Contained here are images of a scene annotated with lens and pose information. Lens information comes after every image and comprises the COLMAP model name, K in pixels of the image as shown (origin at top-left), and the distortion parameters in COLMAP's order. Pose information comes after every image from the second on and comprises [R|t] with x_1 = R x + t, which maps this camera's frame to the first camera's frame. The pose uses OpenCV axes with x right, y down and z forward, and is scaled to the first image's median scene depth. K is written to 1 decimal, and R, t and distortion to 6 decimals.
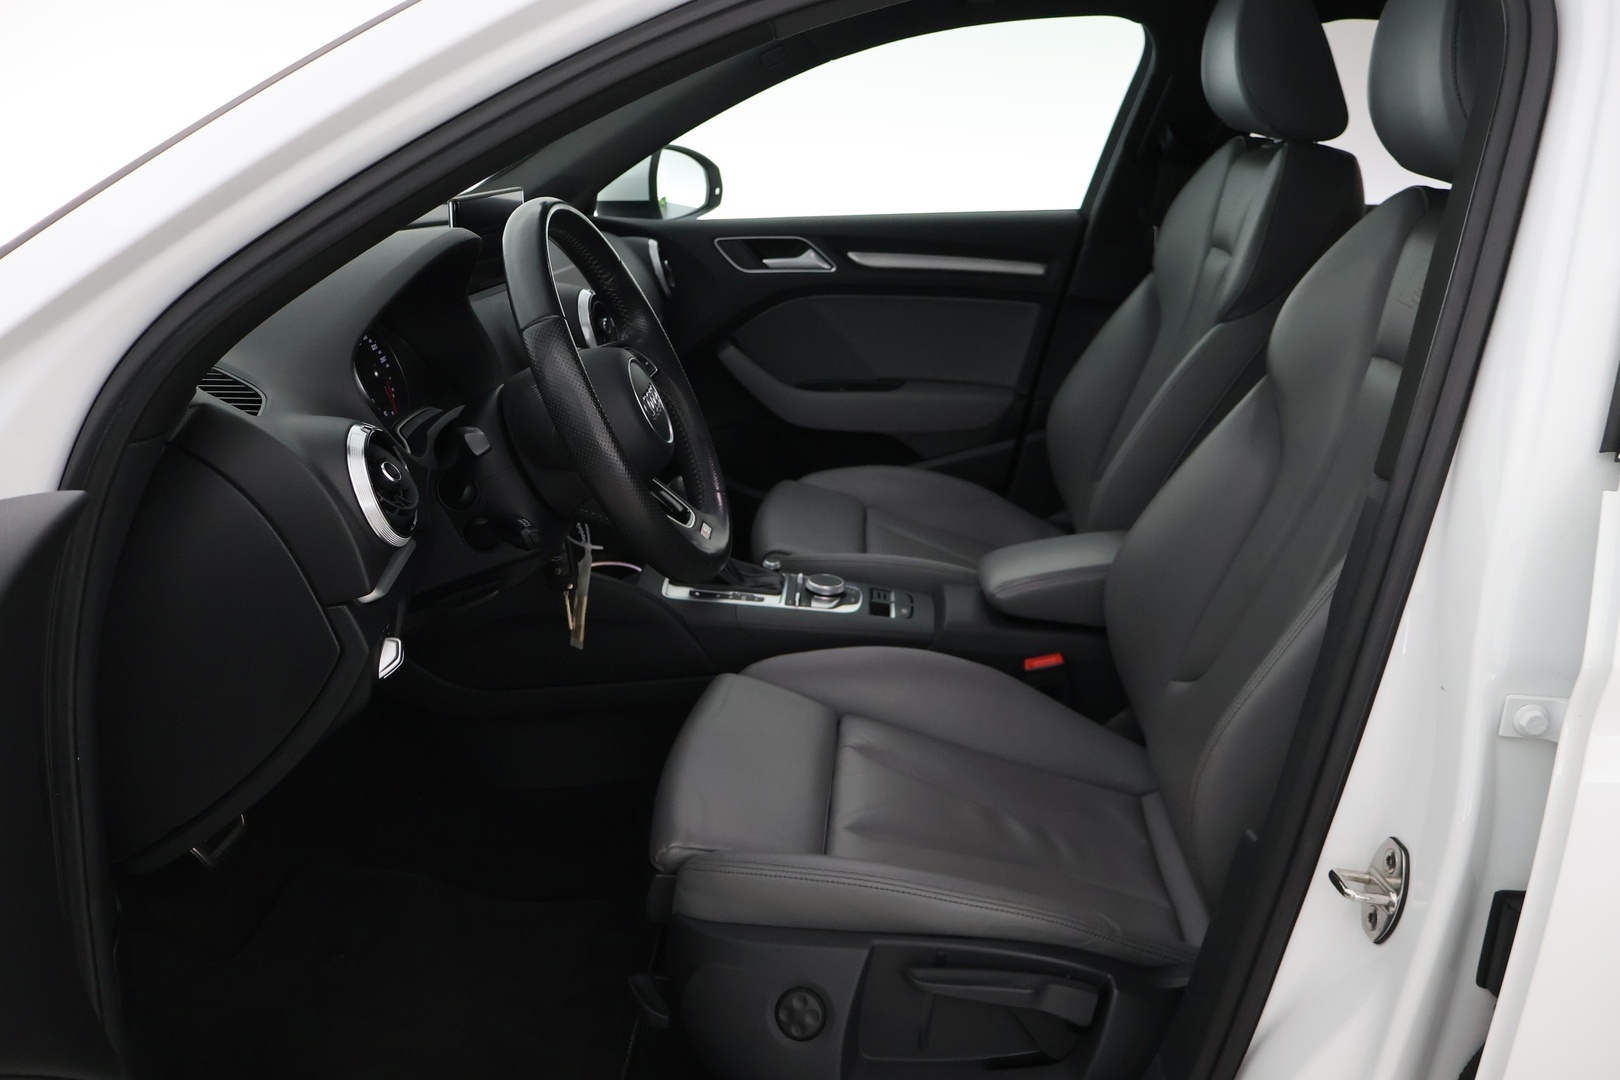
lens RADIAL K [[1483.7, 0, 815.6], [0, 1483.7, 539.7], [0, 0, 1]] dist [-0.010094, 0.000000]
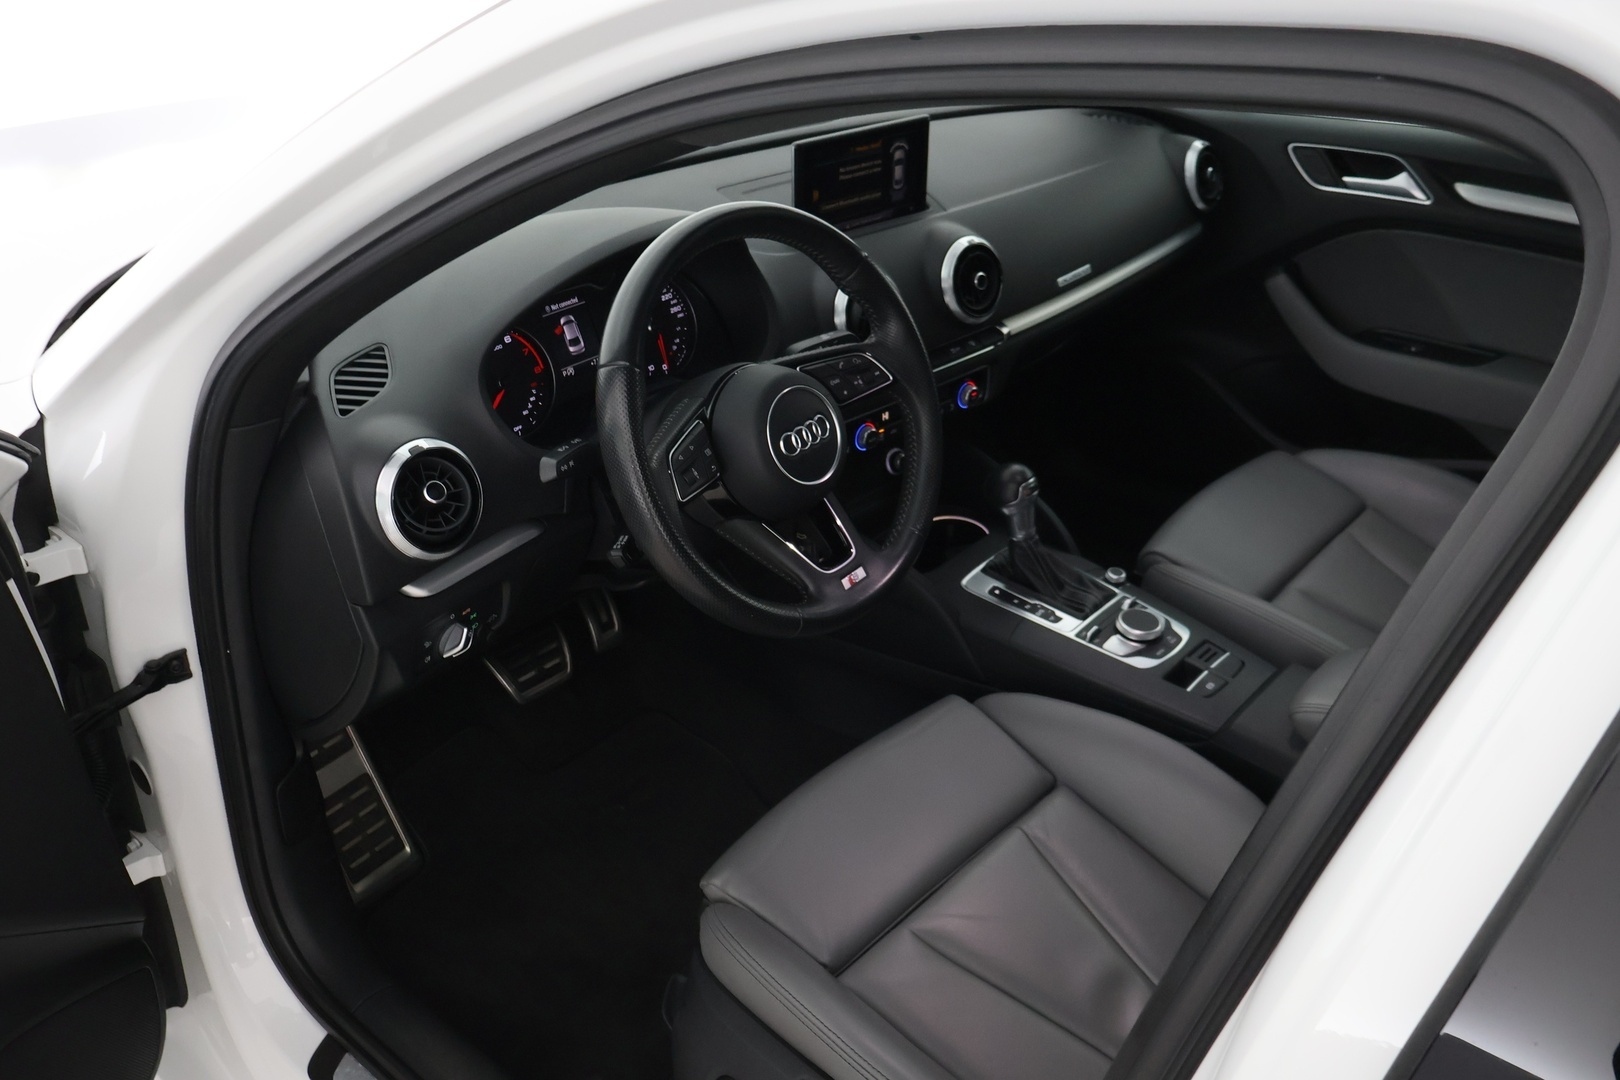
lens RADIAL K [[1483.7, 0, 812.9], [0, 1483.7, 533.8], [0, 0, 1]] dist [-0.010094, 0.000000]
pose [[0.746508, 0.297036, -0.595396, 0.372442], [-0.159328, 0.948592, 0.273475, -0.232183], [0.646019, -0.109288, 0.755457, 0.236617]]
